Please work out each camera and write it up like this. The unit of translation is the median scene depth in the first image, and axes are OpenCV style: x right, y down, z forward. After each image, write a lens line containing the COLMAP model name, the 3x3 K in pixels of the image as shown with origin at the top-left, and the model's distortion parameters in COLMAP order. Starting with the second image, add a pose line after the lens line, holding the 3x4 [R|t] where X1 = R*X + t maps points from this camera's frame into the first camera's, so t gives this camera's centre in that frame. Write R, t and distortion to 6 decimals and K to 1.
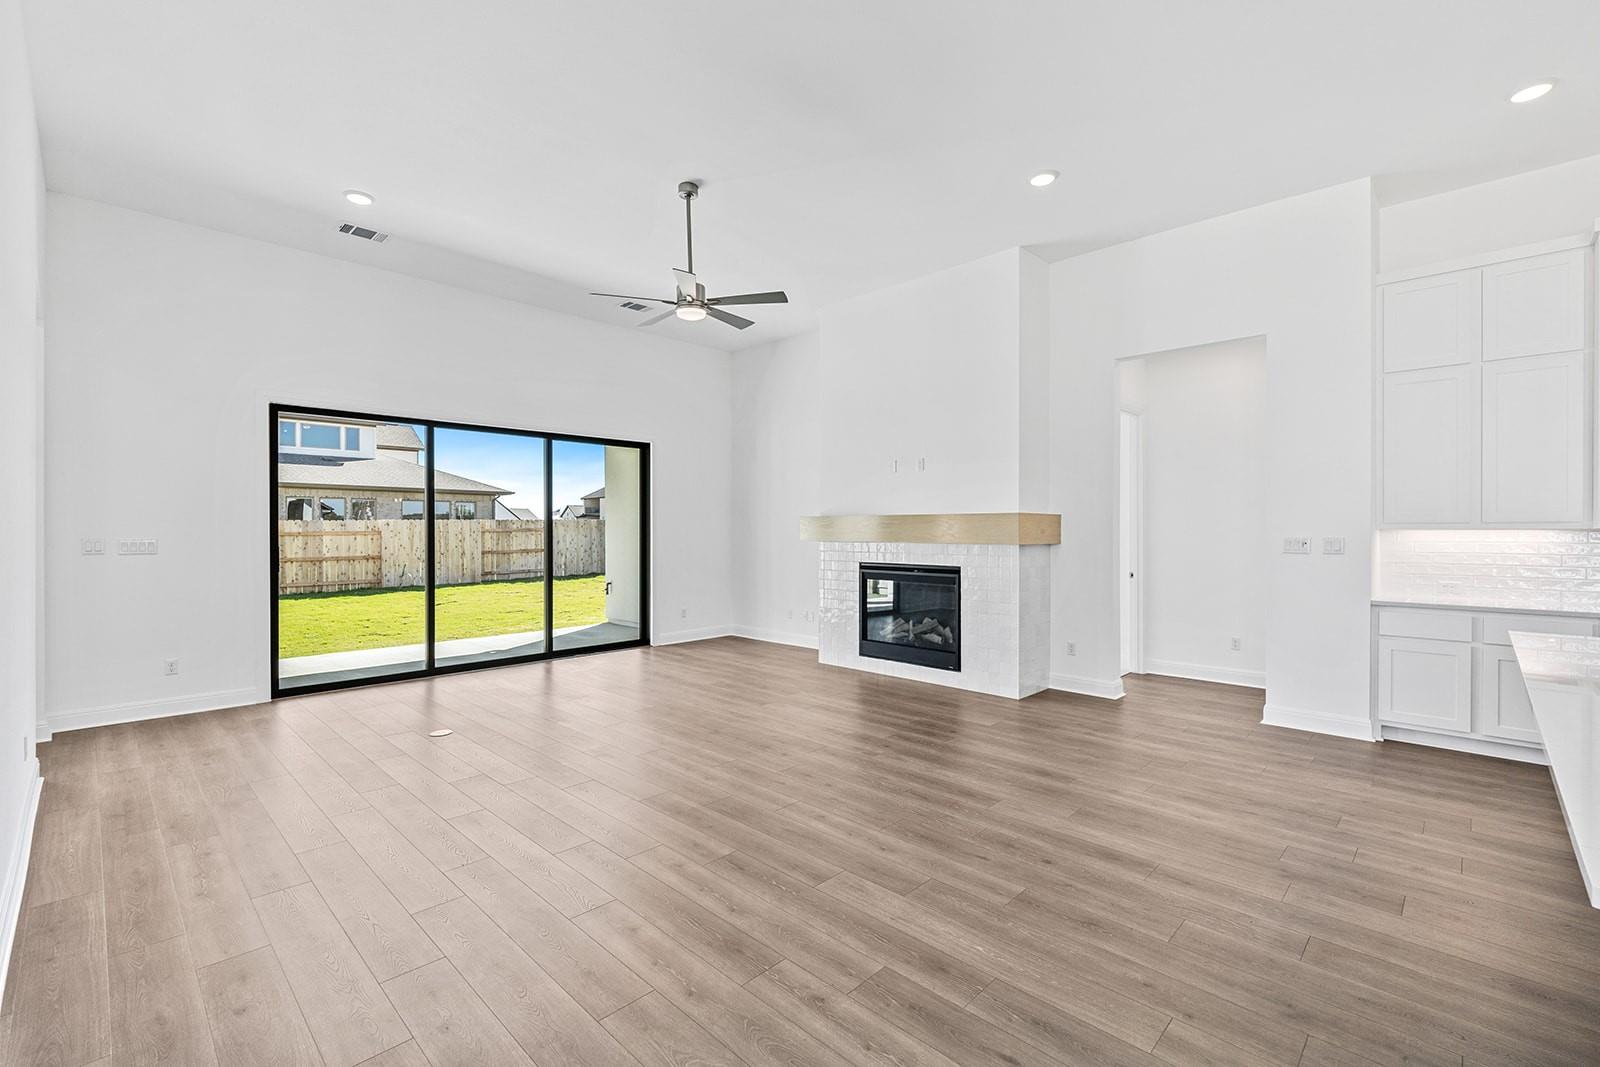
lens RADIAL K [[695.5, 0, 798.8], [0, 695.5, 534.3], [0, 0, 1]] dist [0.005016, 0.000089]
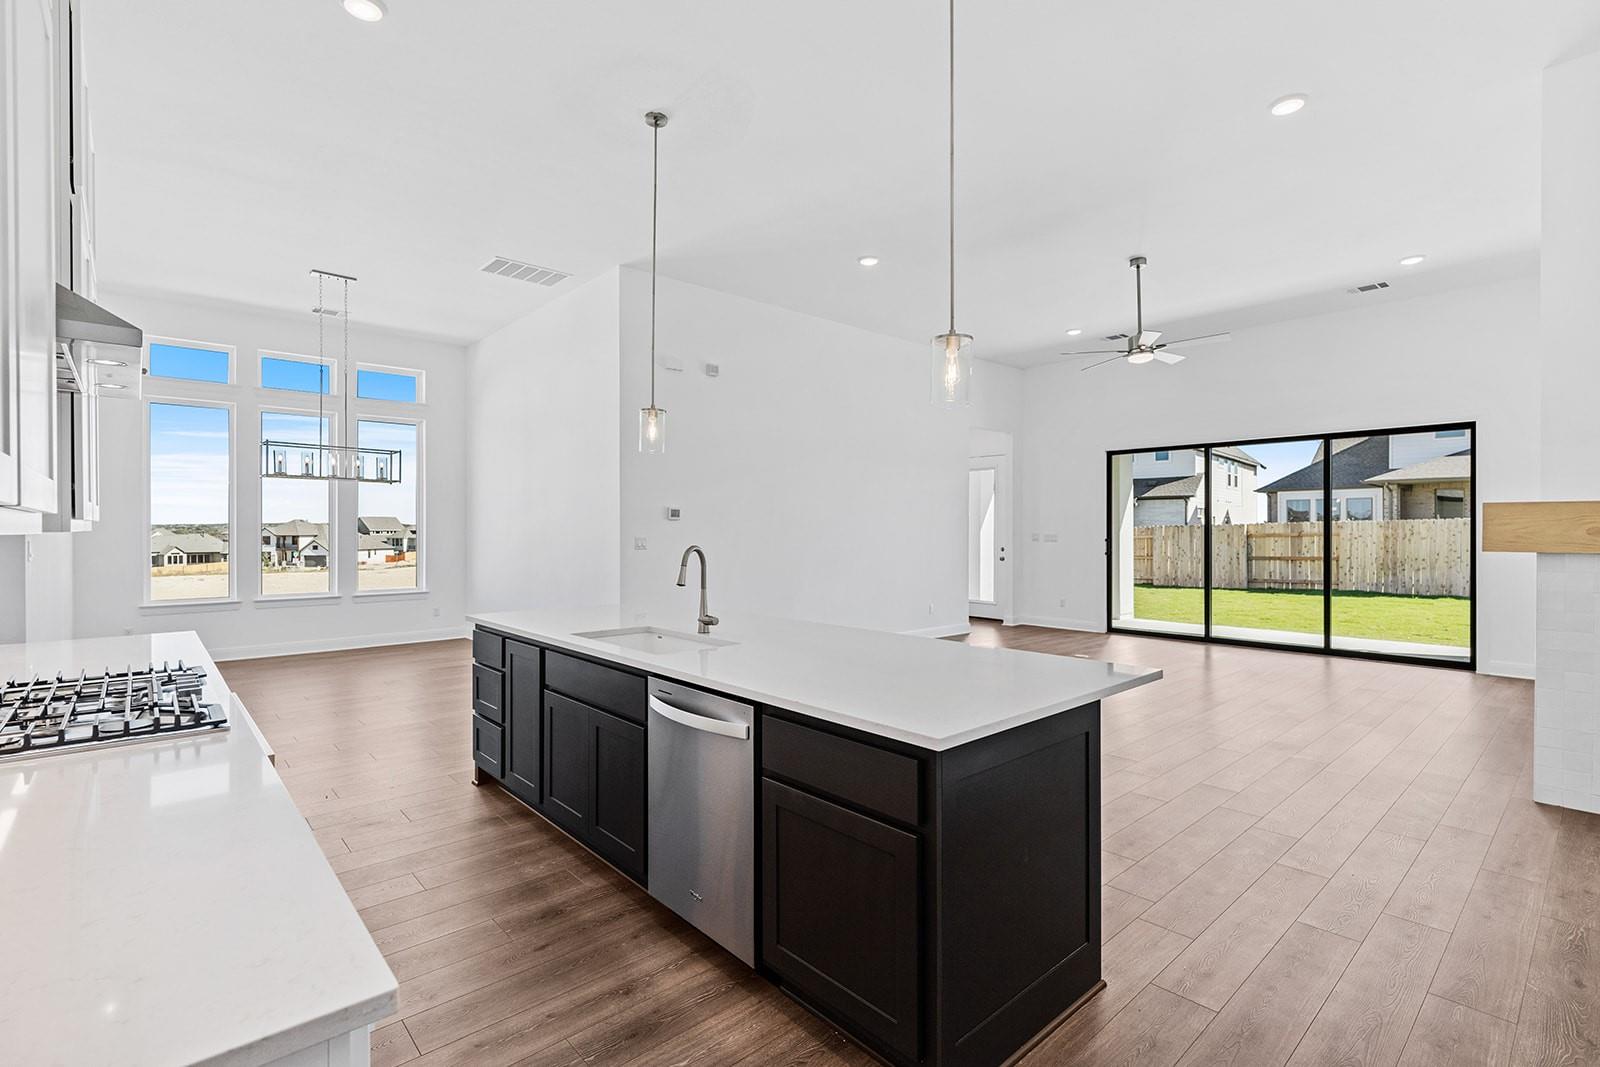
lens RADIAL K [[737.1, 0, 788.7], [0, 737.1, 527.9], [0, 0, 1]] dist [-0.000782, -0.000273]
pose [[-0.069858, -0.001618, -0.997556, 0.867717], [-0.005037, 0.999987, -0.001270, -0.002282], [0.997544, 0.004936, -0.069865, 0.322972]]
